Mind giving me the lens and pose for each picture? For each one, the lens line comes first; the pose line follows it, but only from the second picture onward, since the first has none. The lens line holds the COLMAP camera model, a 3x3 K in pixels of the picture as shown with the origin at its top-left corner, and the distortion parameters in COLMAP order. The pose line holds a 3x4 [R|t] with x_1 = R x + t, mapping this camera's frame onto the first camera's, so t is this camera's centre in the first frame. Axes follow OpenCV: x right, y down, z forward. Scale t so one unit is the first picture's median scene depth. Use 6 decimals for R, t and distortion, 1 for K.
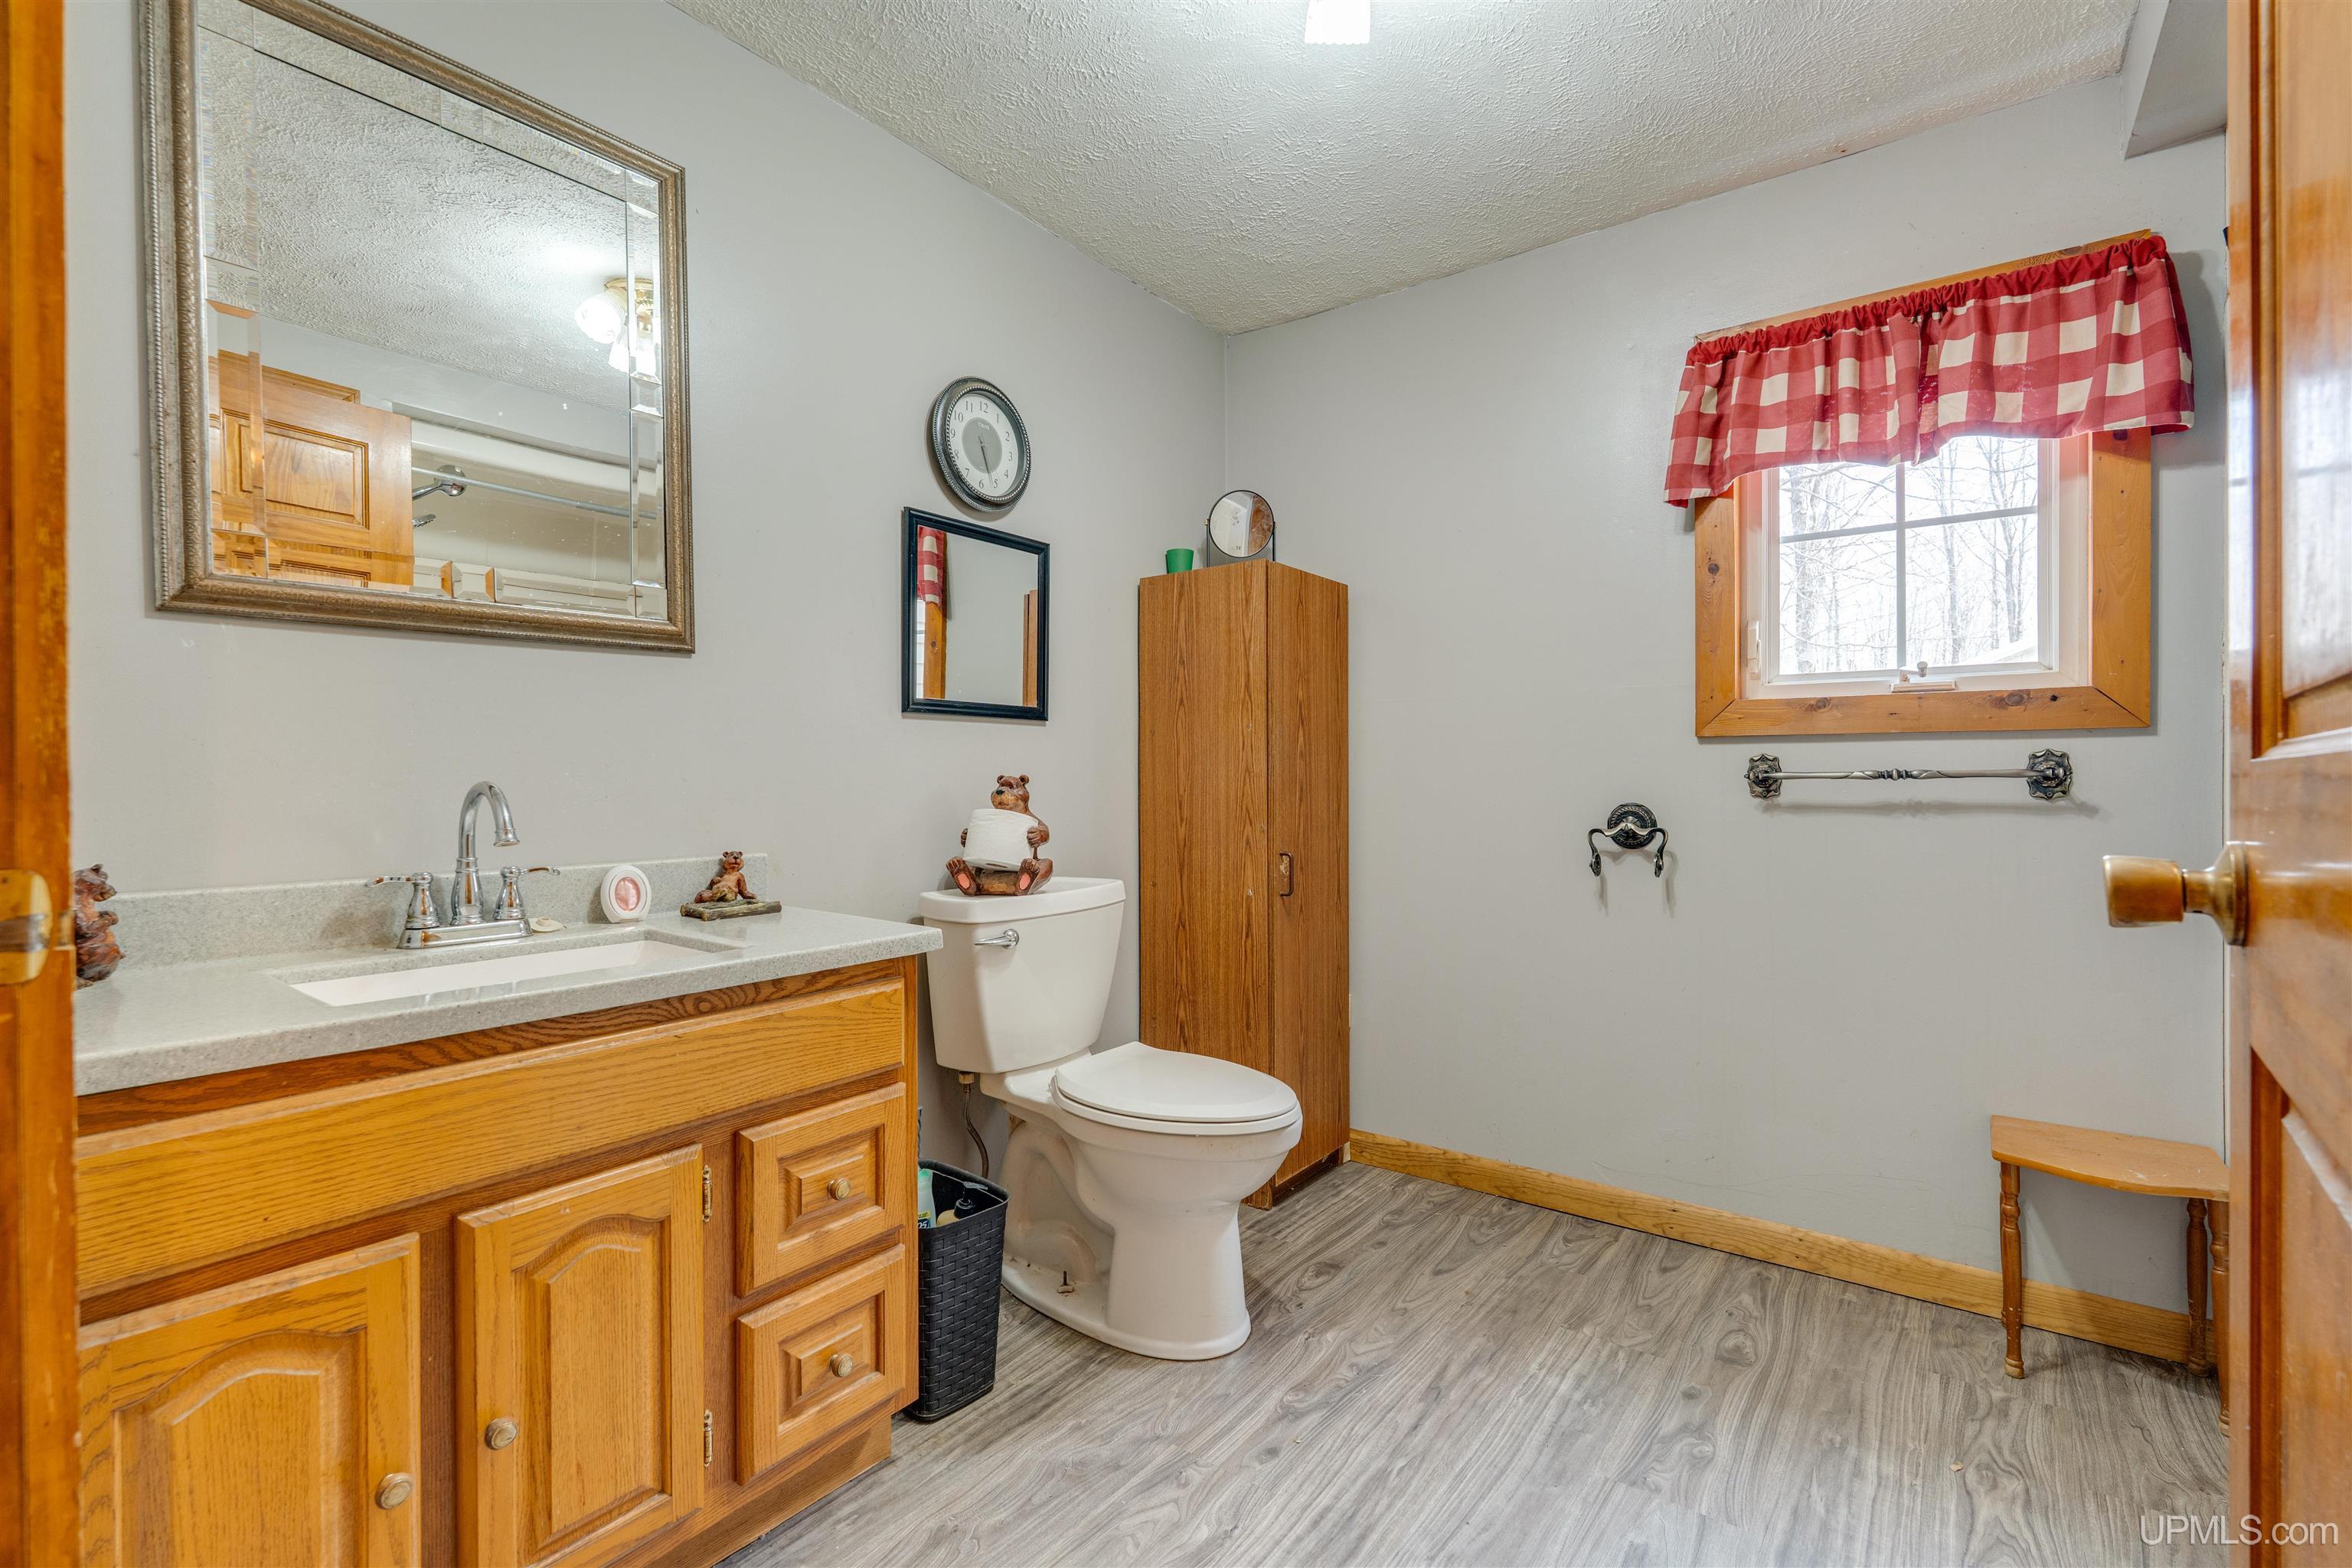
lens RADIAL K [[1035.5, 0, 1170.6], [0, 1035.5, 784.1], [0, 0, 1]] dist [-0.006313, 0.001373]
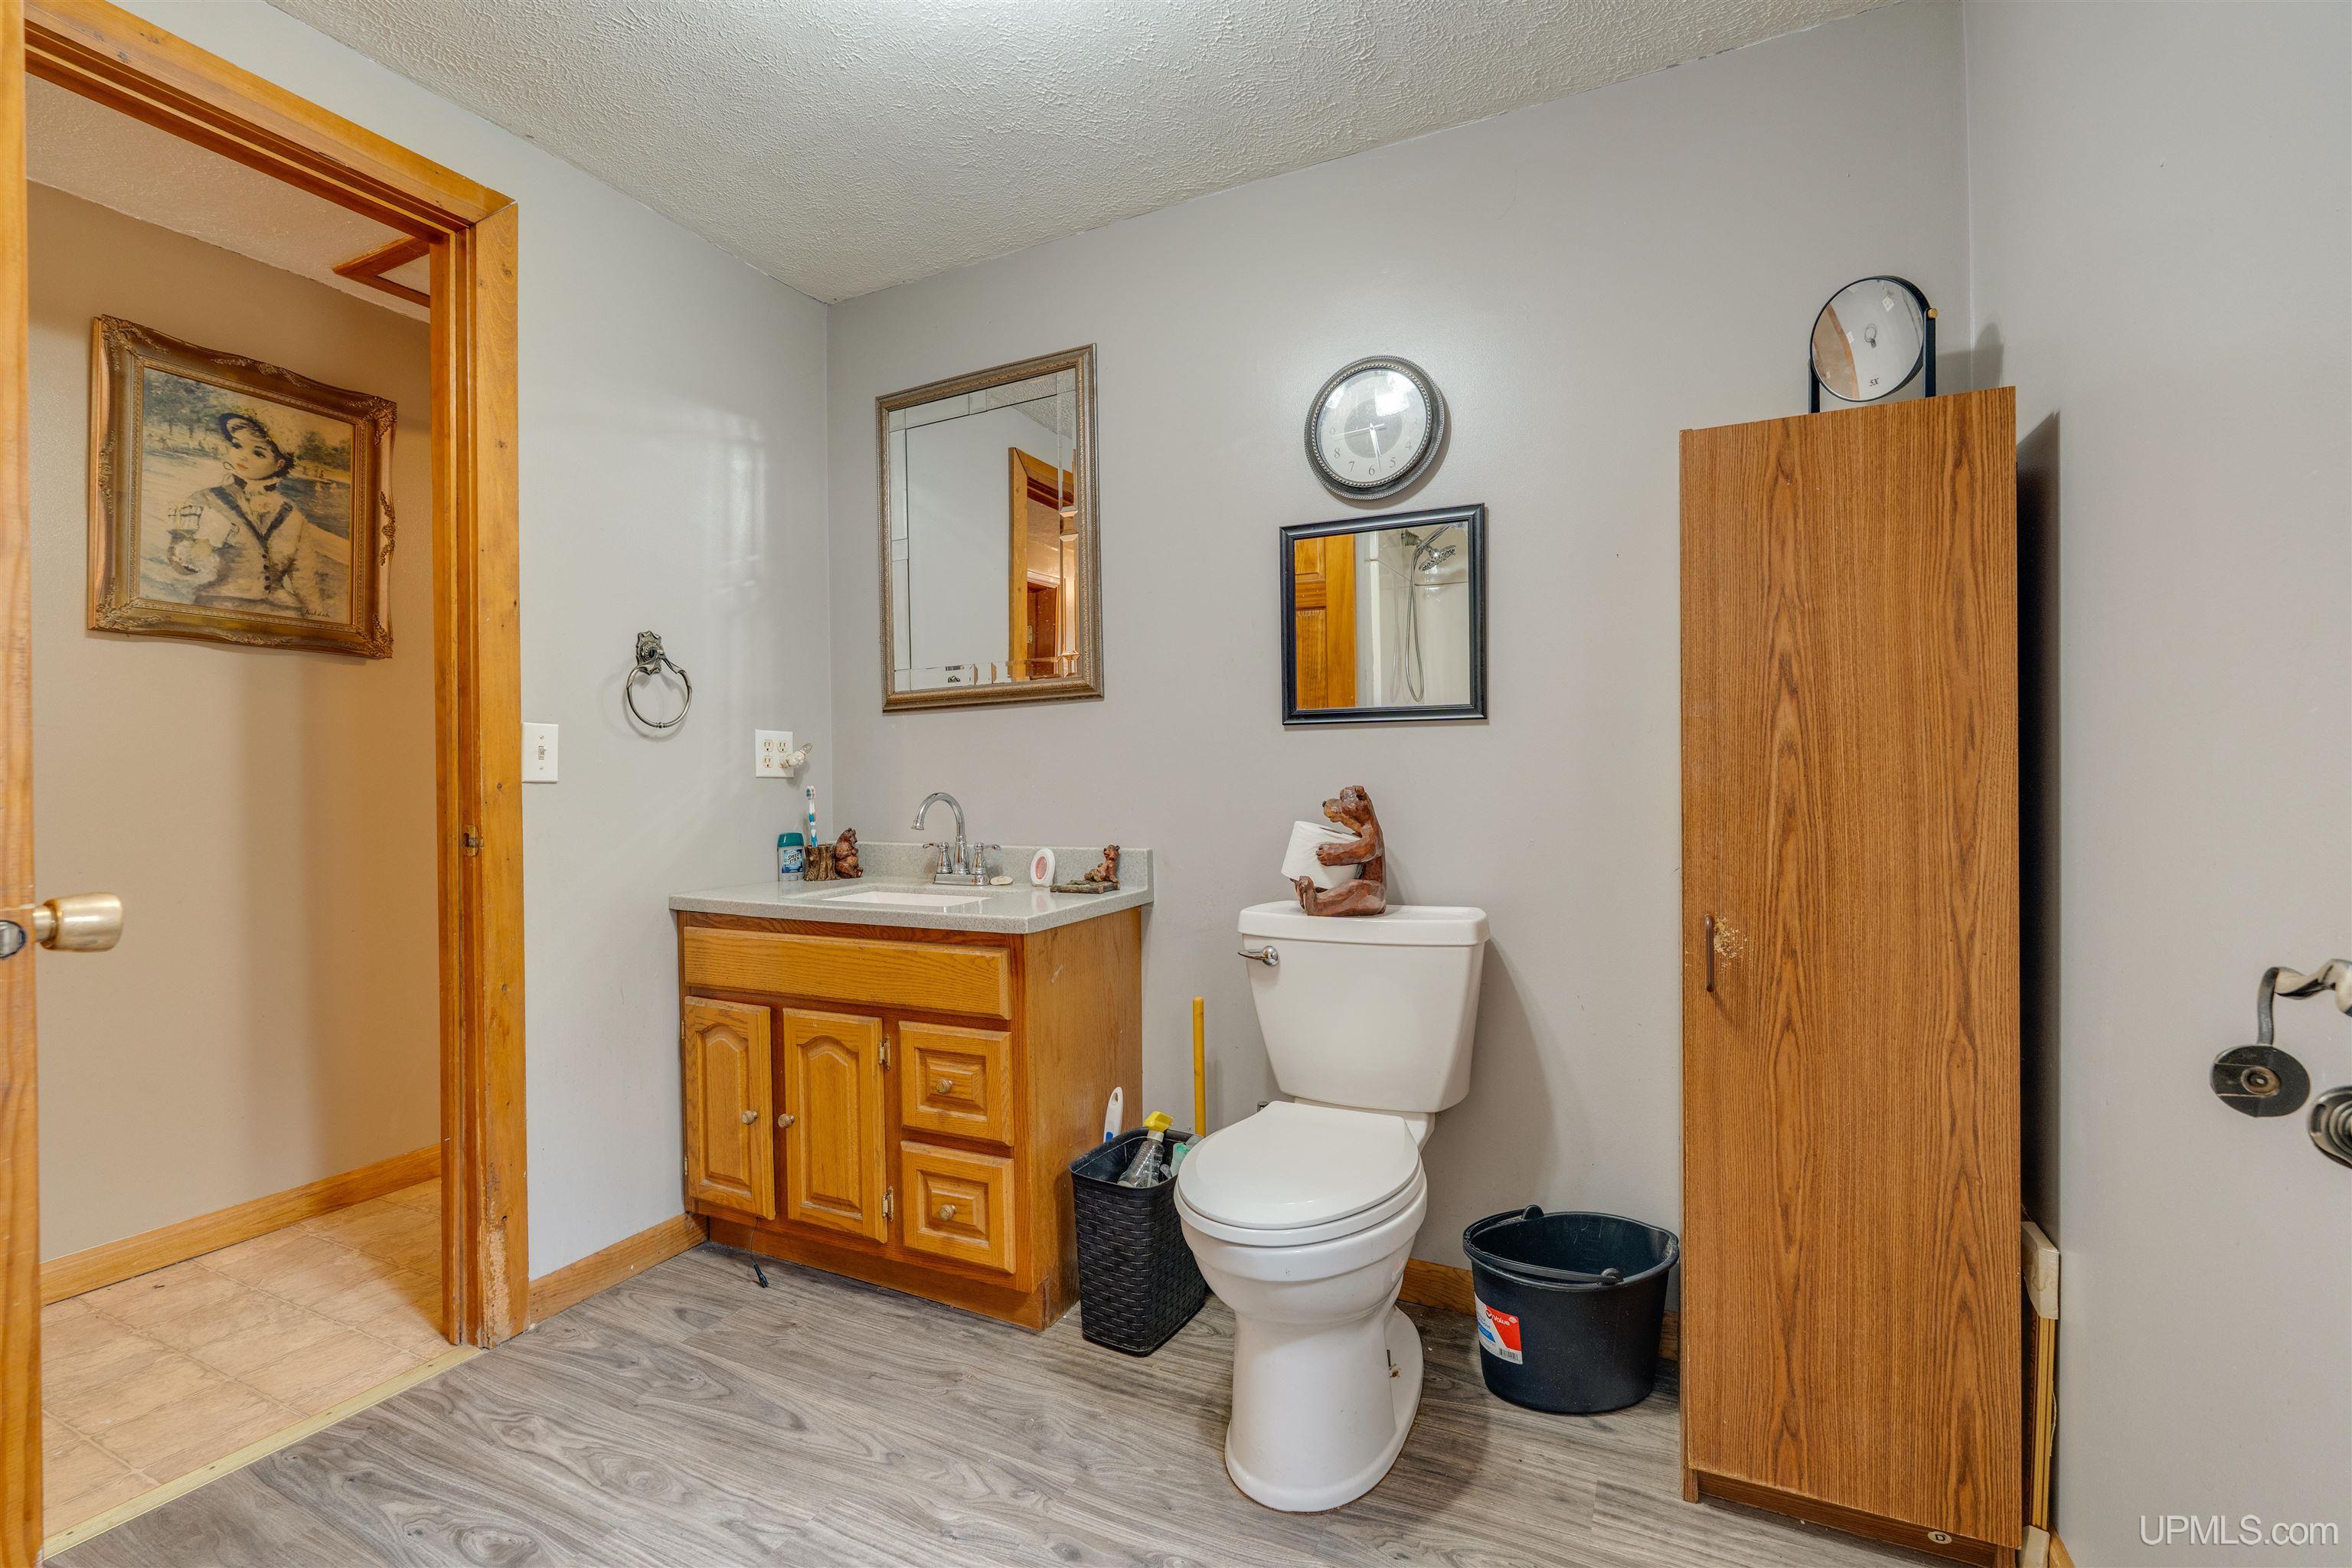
lens RADIAL K [[1035.5, 0, 1176.6], [0, 1035.5, 782.0], [0, 0, 1]] dist [-0.006313, 0.001373]
pose [[0.188884, 0.007437, -0.981971, 1.034139], [0.006579, 0.999939, 0.008838, -0.029339], [0.981977, -0.008130, 0.188824, 0.971111]]
